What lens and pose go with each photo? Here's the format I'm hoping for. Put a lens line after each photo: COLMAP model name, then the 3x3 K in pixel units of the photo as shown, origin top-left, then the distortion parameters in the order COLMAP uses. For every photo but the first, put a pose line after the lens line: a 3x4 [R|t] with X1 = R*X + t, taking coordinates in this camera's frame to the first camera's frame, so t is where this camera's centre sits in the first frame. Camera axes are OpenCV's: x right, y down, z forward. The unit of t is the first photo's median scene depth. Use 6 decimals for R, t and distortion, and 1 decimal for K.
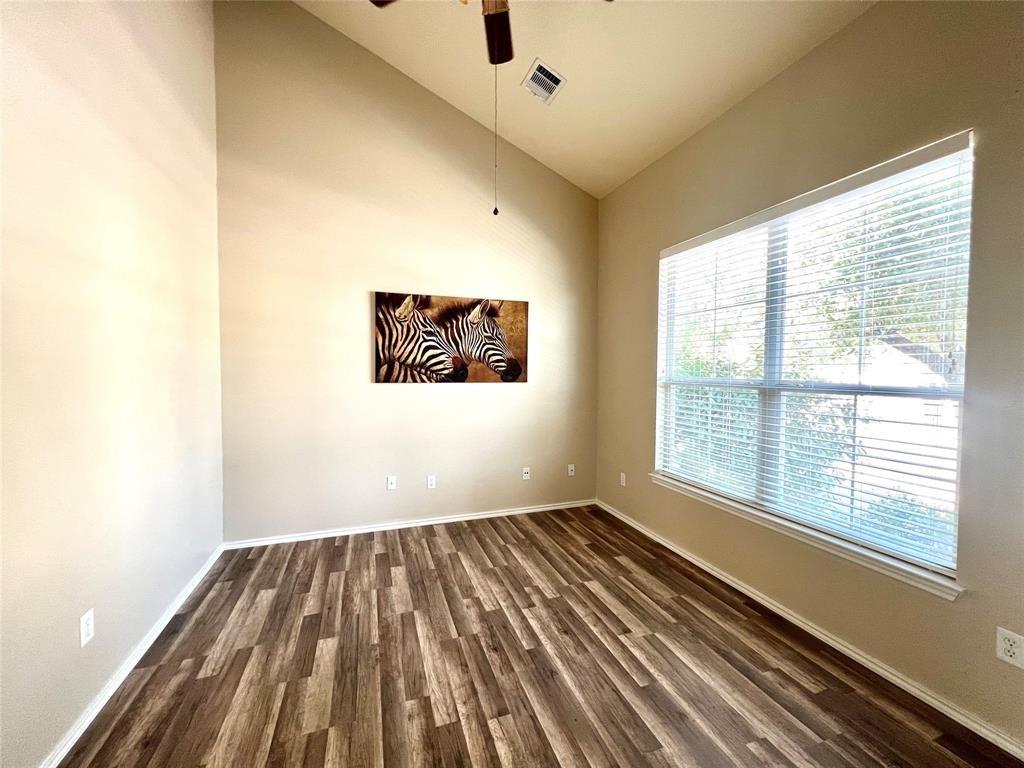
lens RADIAL K [[410.2, 0, 511.6], [0, 410.2, 383.3], [0, 0, 1]] dist [0.000015, 0.000043]
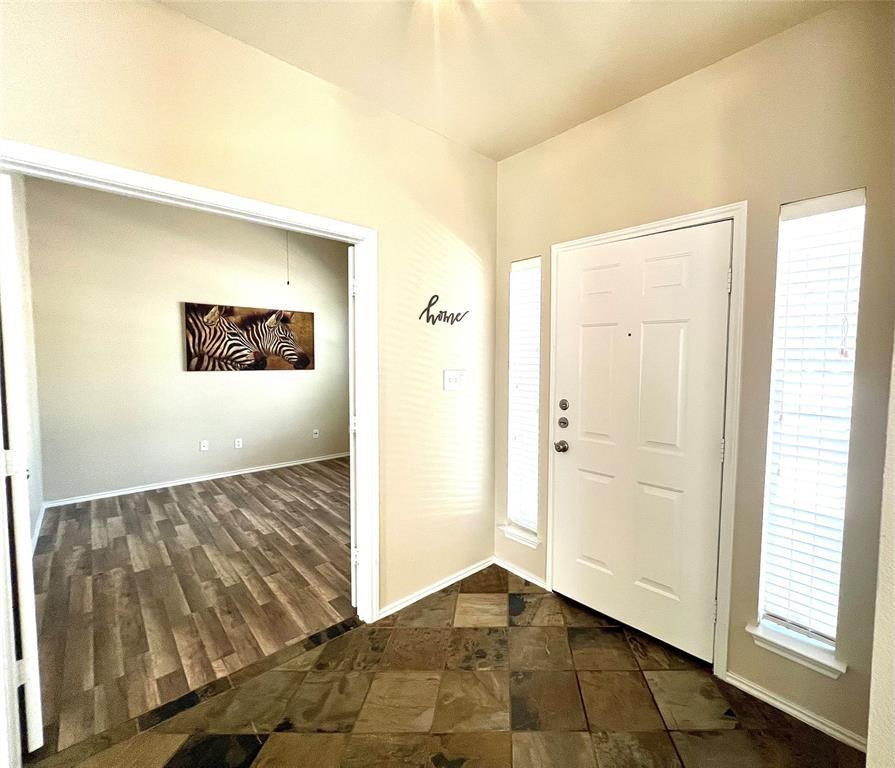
lens RADIAL K [[410.5, 0, 503.0], [0, 410.5, 381.4], [0, 0, 1]] dist [0.004901, 0.000210]
pose [[0.902129, -0.024714, 0.430759, 0.014437], [0.013042, 0.999464, 0.030029, 0.004958], [-0.431270, -0.021472, 0.901967, -0.633339]]
